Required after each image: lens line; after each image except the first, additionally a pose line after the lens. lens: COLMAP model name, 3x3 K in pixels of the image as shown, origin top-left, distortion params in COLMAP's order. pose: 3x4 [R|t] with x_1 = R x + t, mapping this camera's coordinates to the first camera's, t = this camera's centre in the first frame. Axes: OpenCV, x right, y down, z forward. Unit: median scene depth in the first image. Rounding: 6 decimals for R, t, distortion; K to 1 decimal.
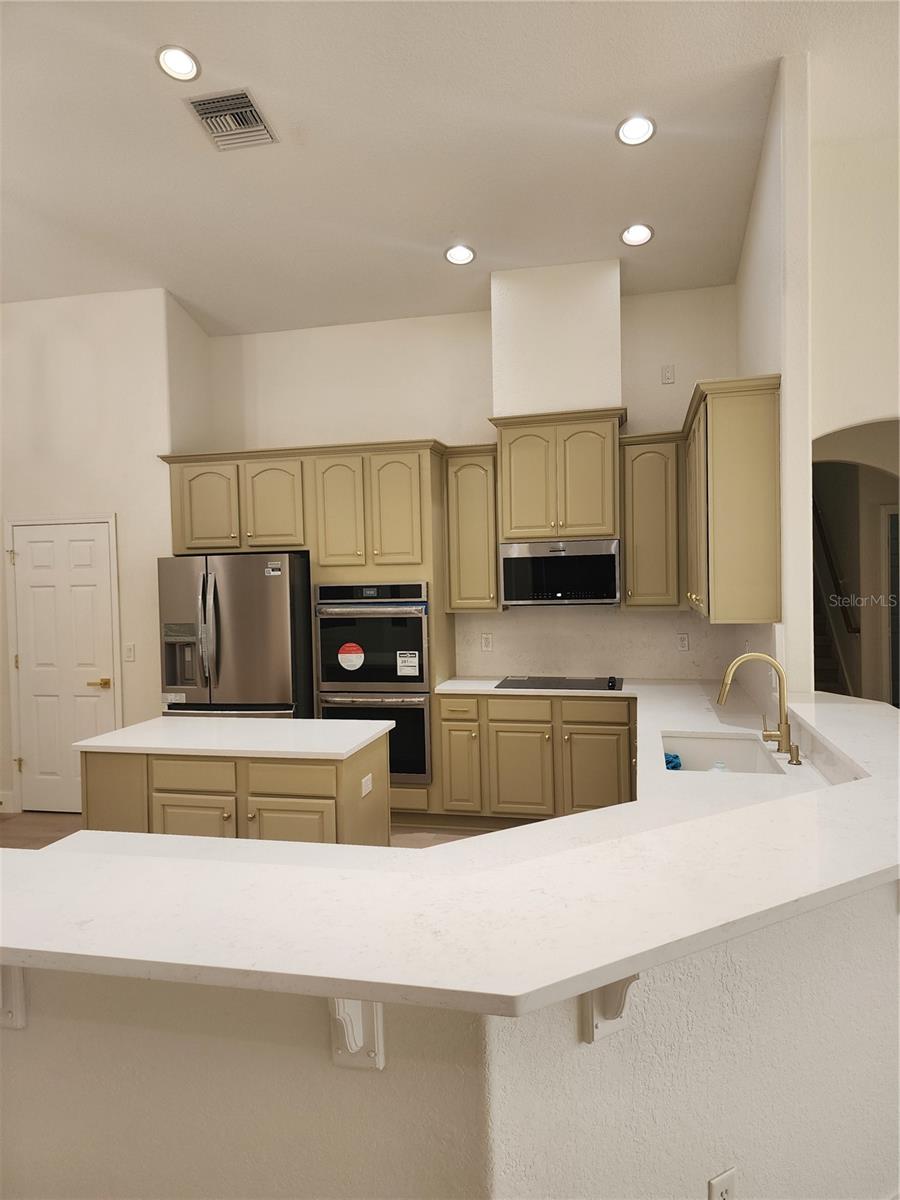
lens RADIAL K [[798.9, 0, 449.5], [0, 798.9, 600.6], [0, 0, 1]] dist [0.051371, -0.035675]
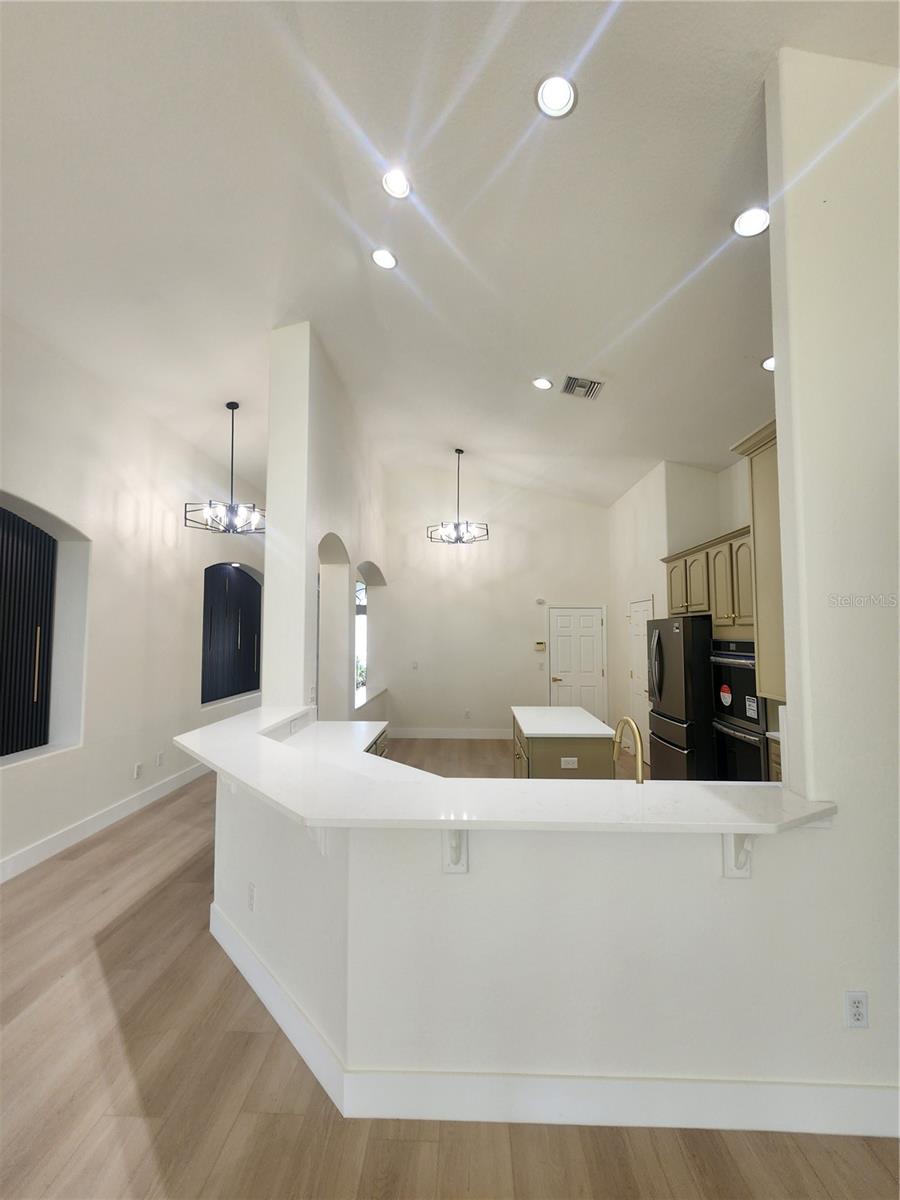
lens RADIAL K [[491.2, 0, 446.9], [0, 491.2, 604.2], [0, 0, 1]] dist [-0.000437, -0.000637]
pose [[0.190499, -0.031926, -0.981168, 0.593865], [-0.038467, 0.998461, -0.039958, -0.029451], [0.980933, 0.045355, 0.188977, 0.394514]]
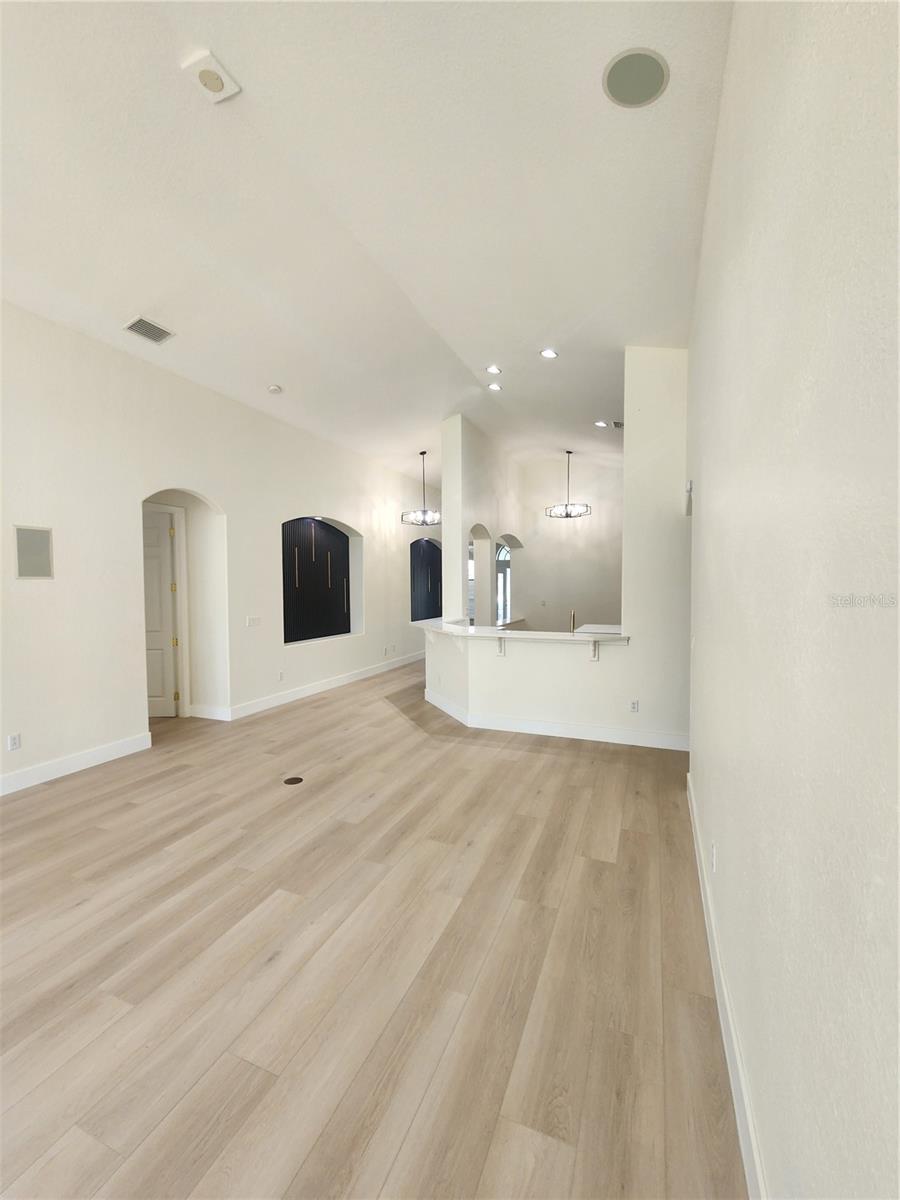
lens RADIAL K [[491.2, 0, 447.9], [0, 491.2, 605.5], [0, 0, 1]] dist [-0.000437, -0.000637]
pose [[-0.159273, 0.070291, -0.984729, 1.285571], [-0.023603, 0.996906, 0.074978, -0.041365], [0.986952, 0.035185, -0.157121, 0.518950]]
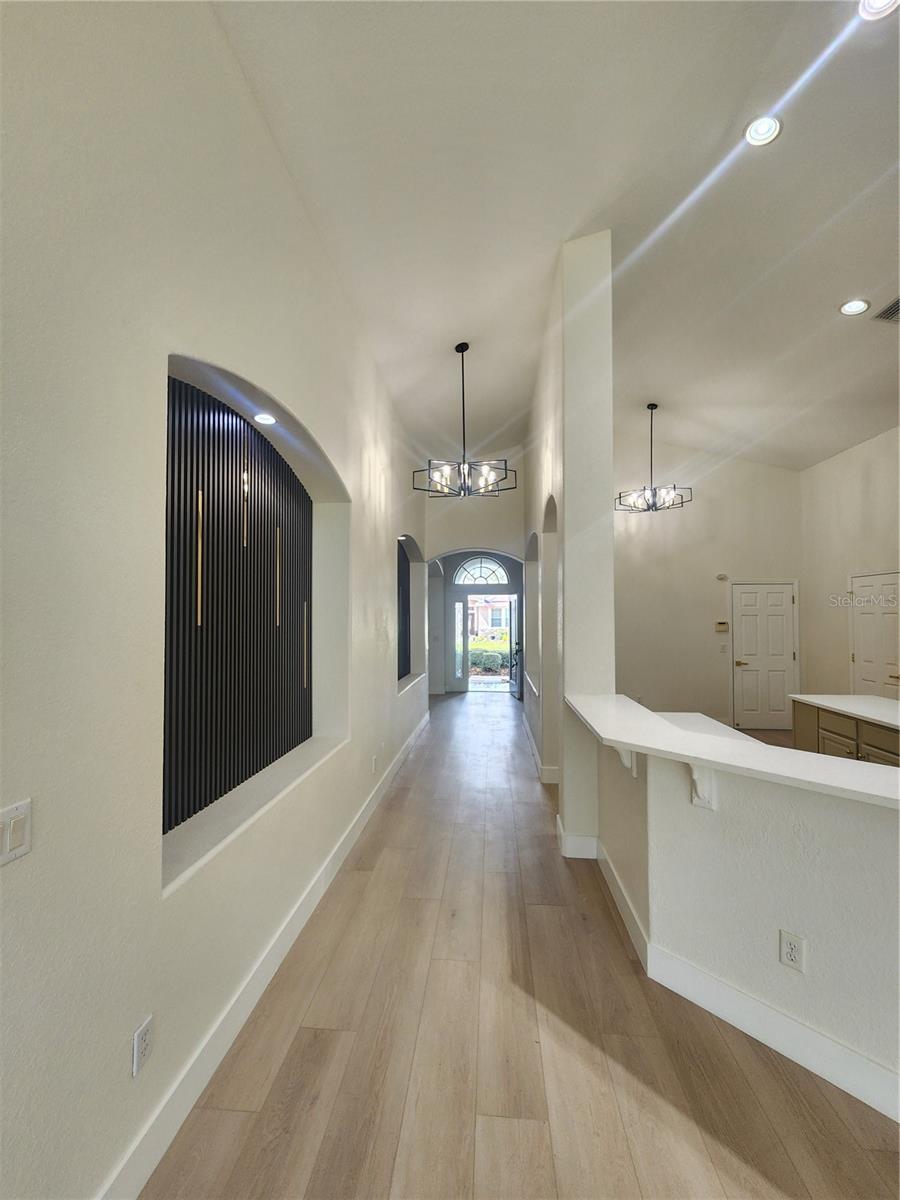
lens RADIAL K [[491.2, 0, 445.0], [0, 491.2, 610.4], [0, 0, 1]] dist [-0.000437, -0.000637]
pose [[0.138817, 0.013214, -0.990230, 0.406762], [-0.034165, 0.999380, 0.008547, -0.002815], [0.989728, 0.032645, 0.139183, 0.018113]]
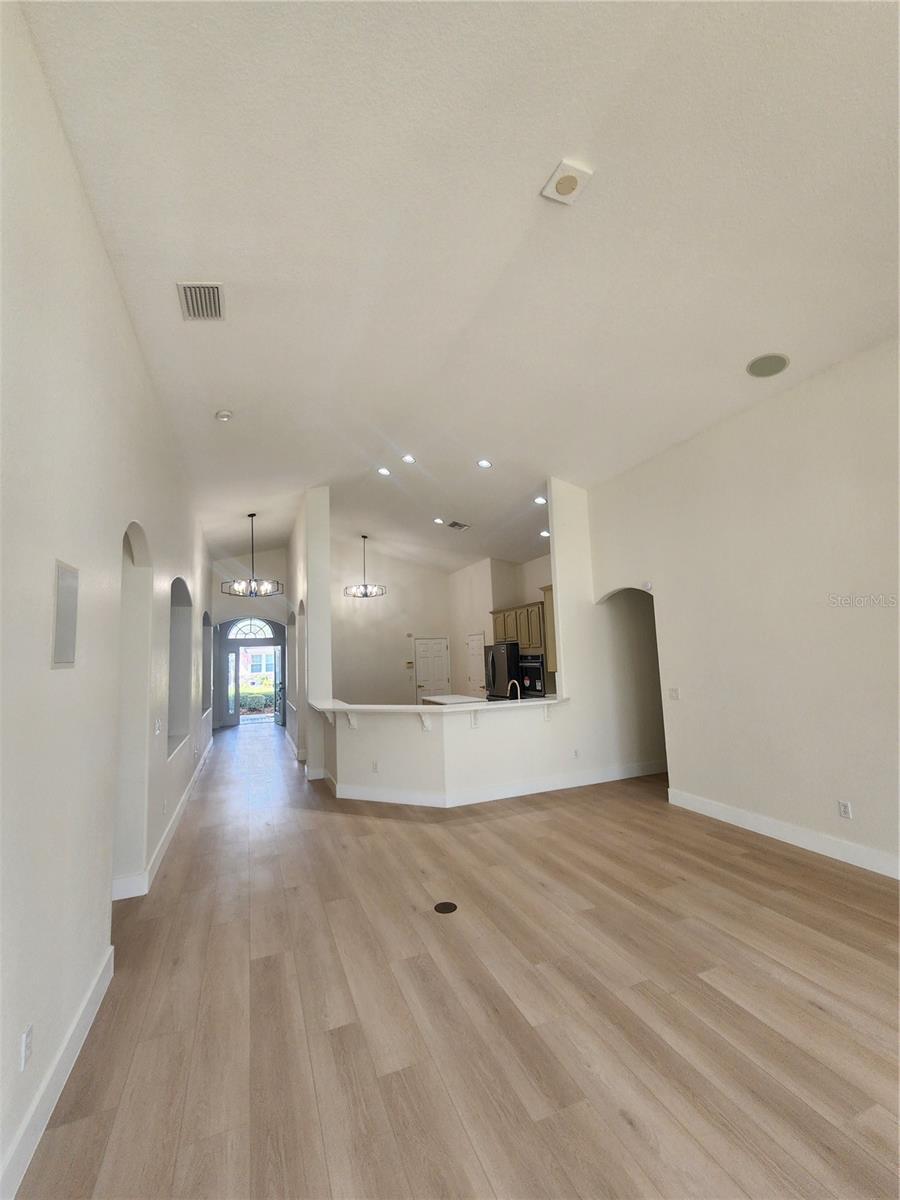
lens RADIAL K [[491.2, 0, 444.6], [0, 491.2, 606.6], [0, 0, 1]] dist [-0.000437, -0.000637]
pose [[0.576167, -0.075536, -0.813834, 1.116557], [-0.005293, 0.995355, -0.096131, -0.022072], [0.817315, 0.059695, 0.573090, -0.212258]]
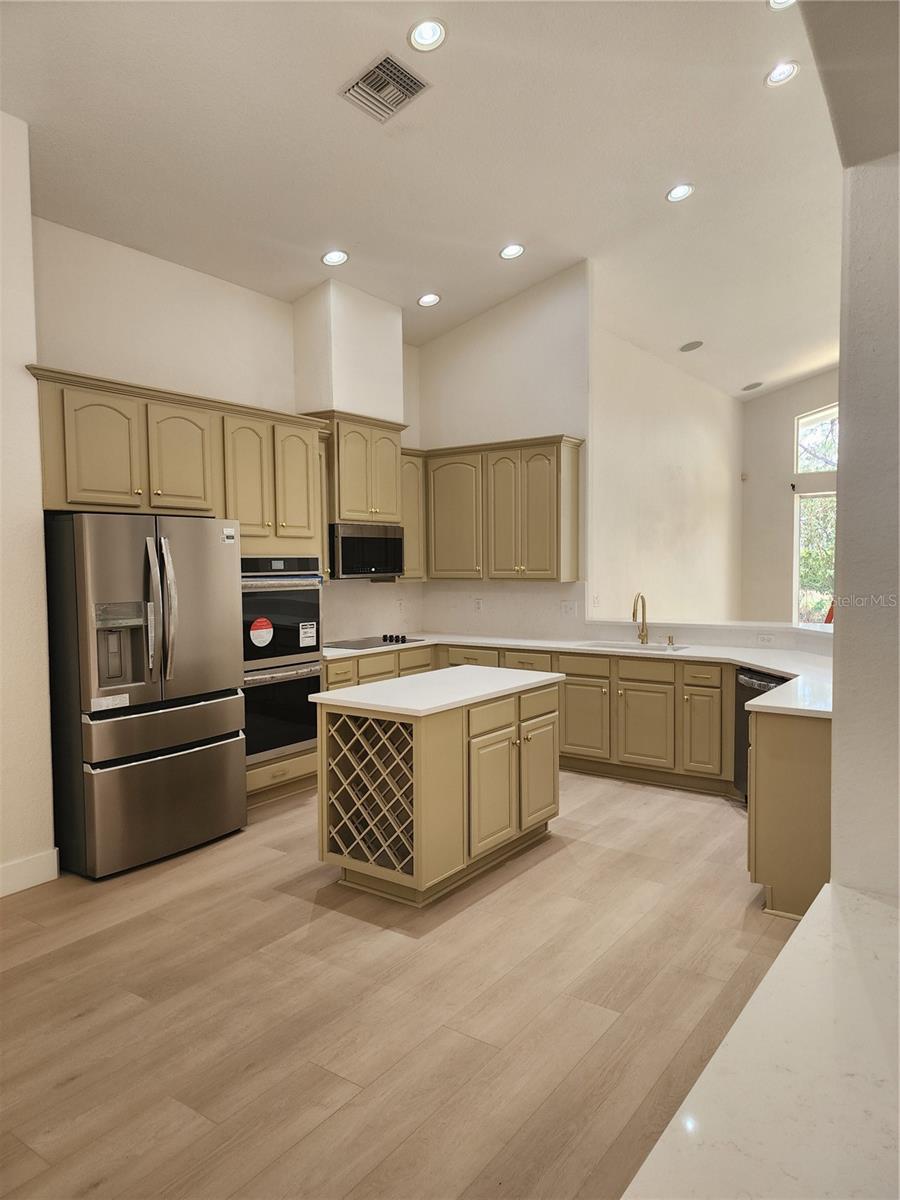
lens RADIAL K [[798.9, 0, 457.5], [0, 798.9, 615.2], [0, 0, 1]] dist [0.051371, -0.035675]
pose [[0.376561, -0.042195, 0.925430, -0.932430], [0.031613, 0.998966, 0.032685, 0.026228], [-0.925852, 0.016948, 0.377505, 0.424990]]
